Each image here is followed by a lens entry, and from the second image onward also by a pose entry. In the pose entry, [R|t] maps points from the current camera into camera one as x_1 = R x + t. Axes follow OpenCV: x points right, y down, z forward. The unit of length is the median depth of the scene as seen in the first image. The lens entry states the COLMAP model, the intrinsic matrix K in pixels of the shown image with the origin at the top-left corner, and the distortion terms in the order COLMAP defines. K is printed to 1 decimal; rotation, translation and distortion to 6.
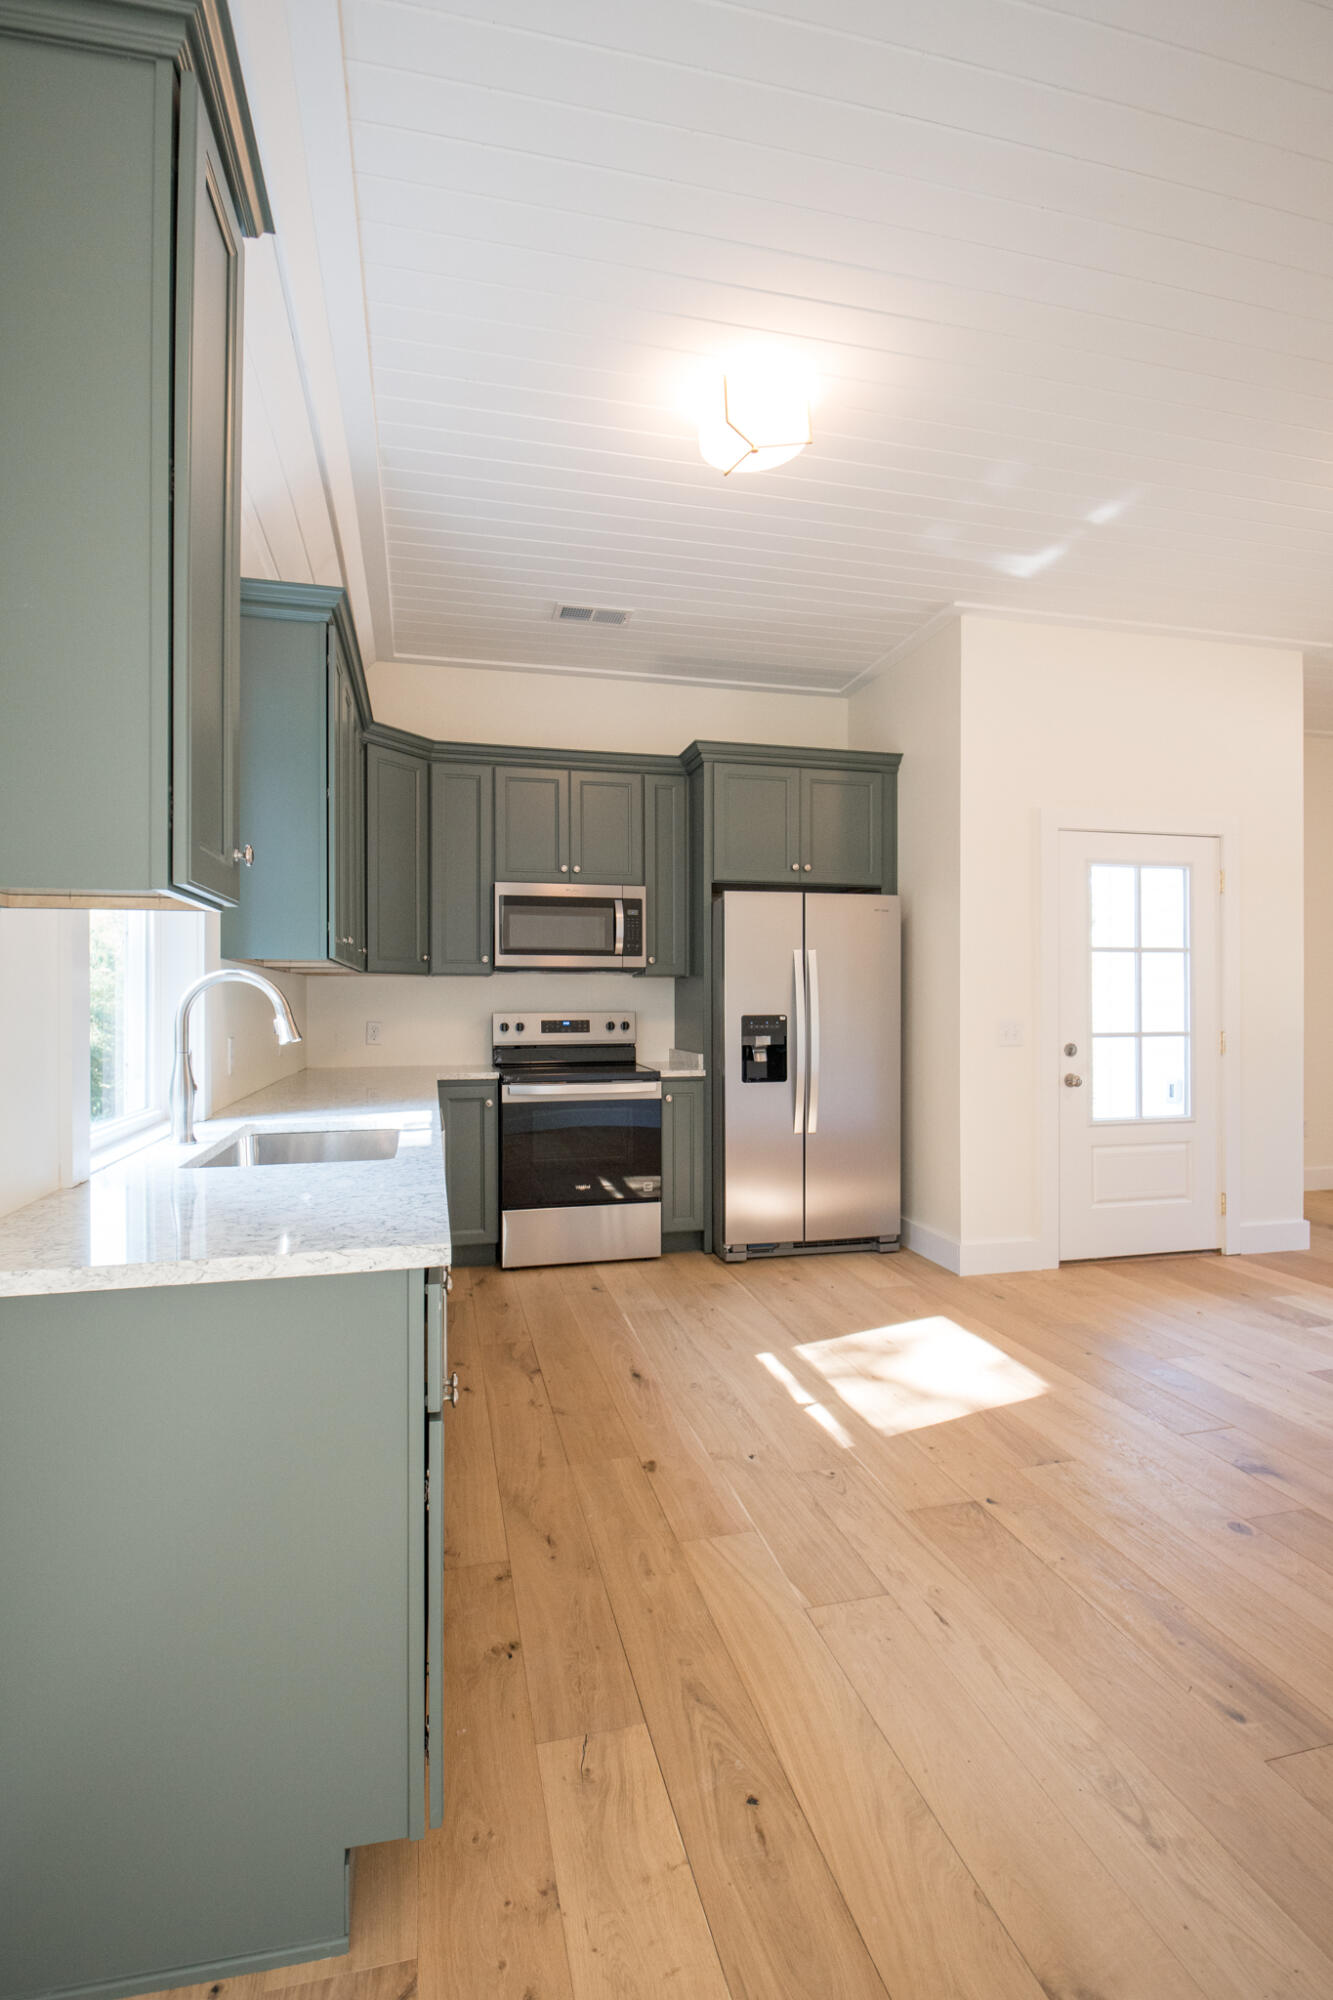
lens RADIAL K [[960.5, 0, 663.0], [0, 960.5, 1000.8], [0, 0, 1]] dist [-0.014431, -0.000955]
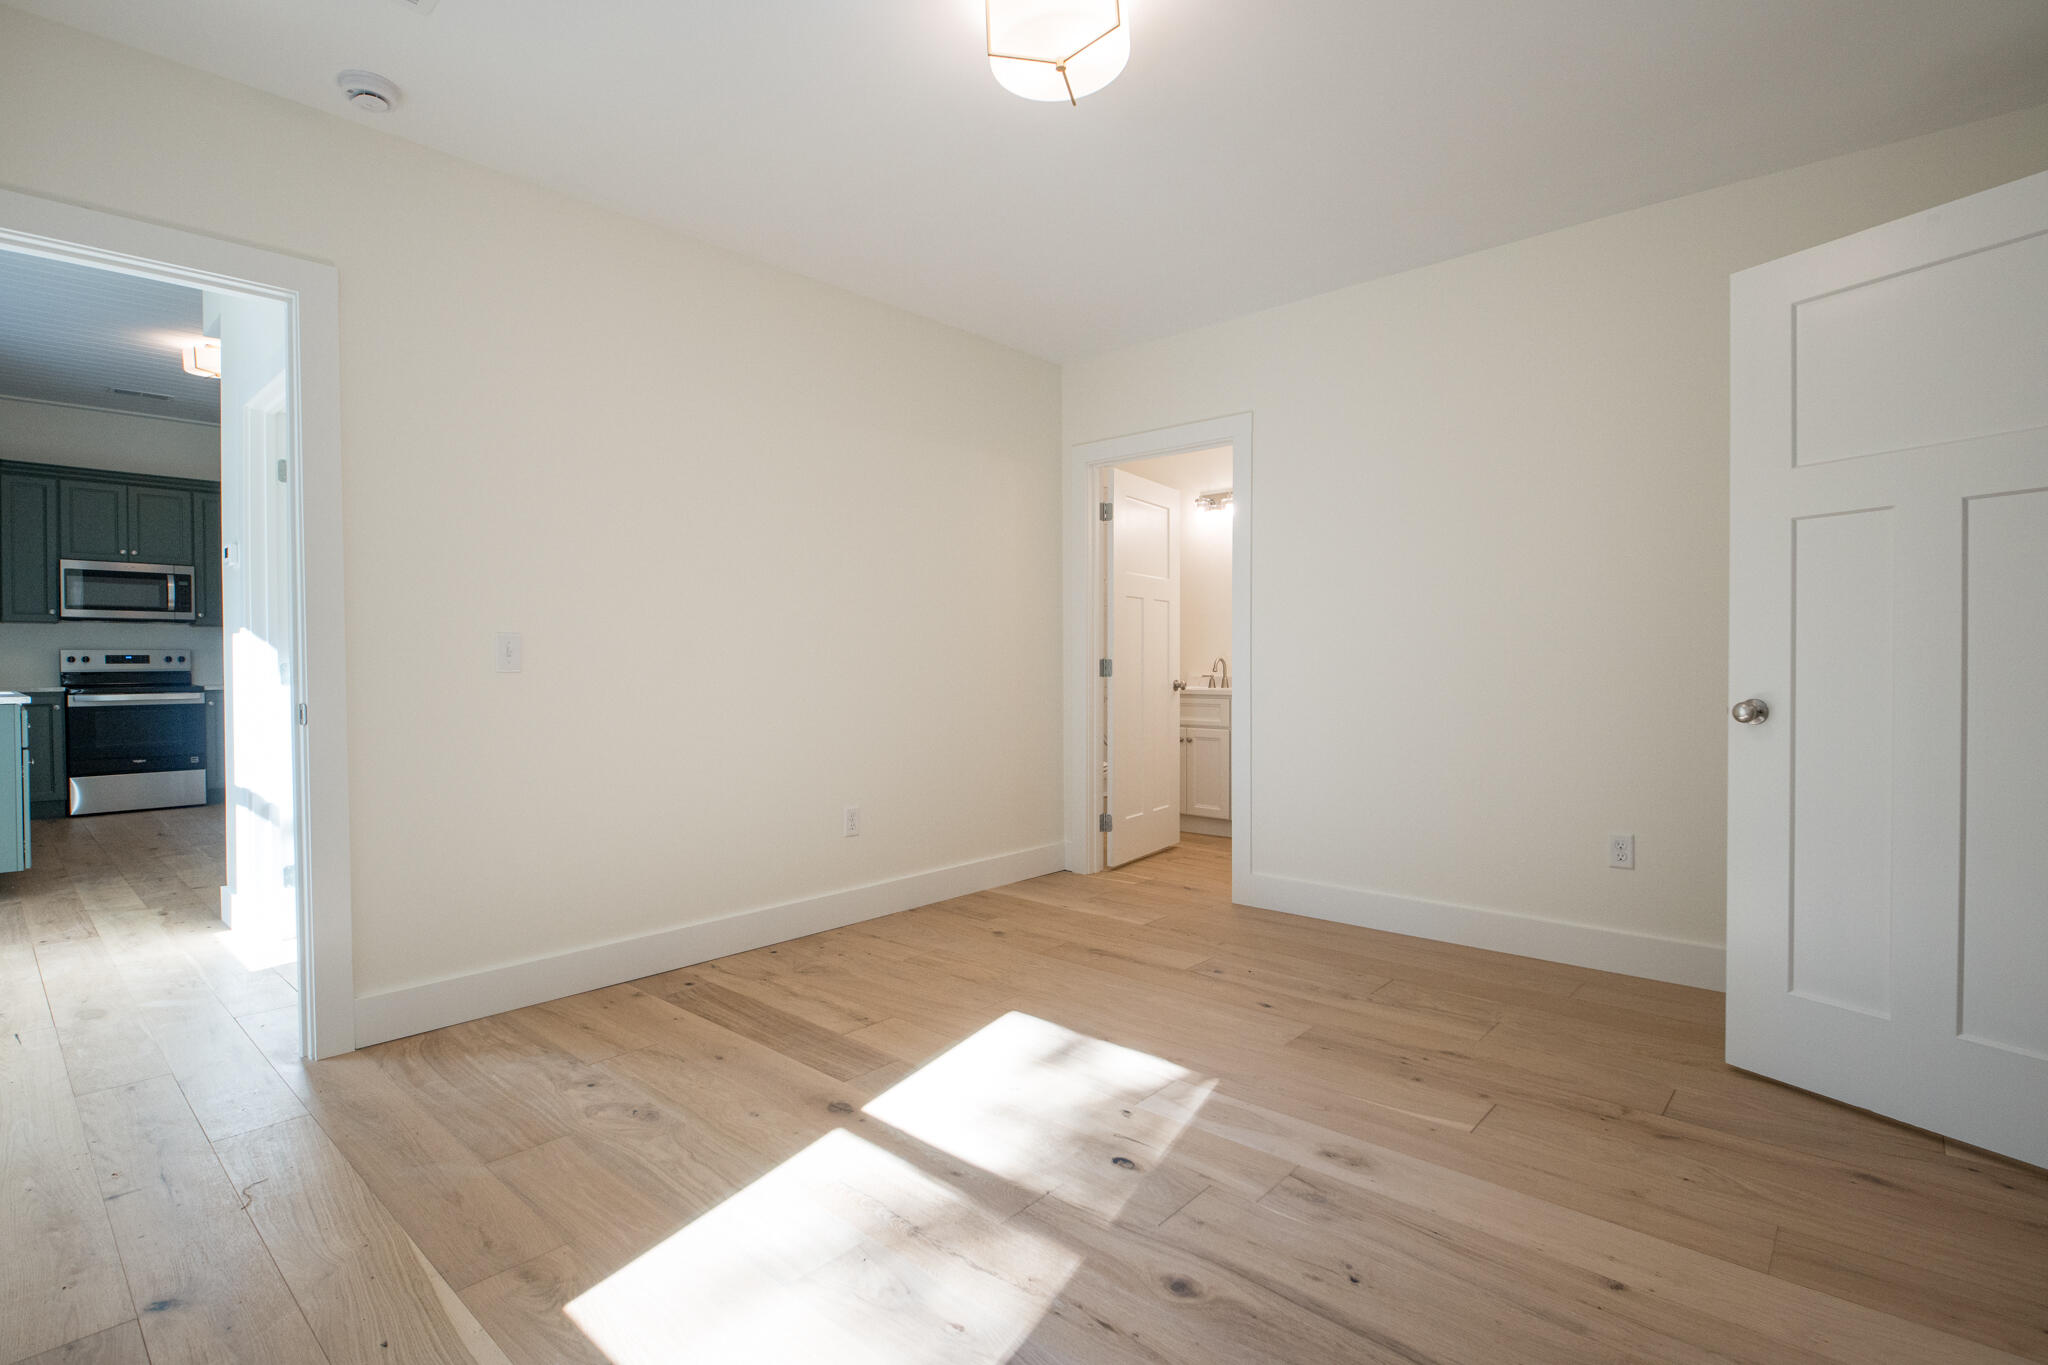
lens RADIAL K [[983.6, 0, 1030.1], [0, 983.6, 675.5], [0, 0, 1]] dist [-0.014431, -0.000955]
pose [[0.826059, -0.010281, 0.563489, 0.208896], [0.002741, 0.999895, 0.014226, 0.035694], [-0.563576, -0.010207, 0.826001, -1.035561]]
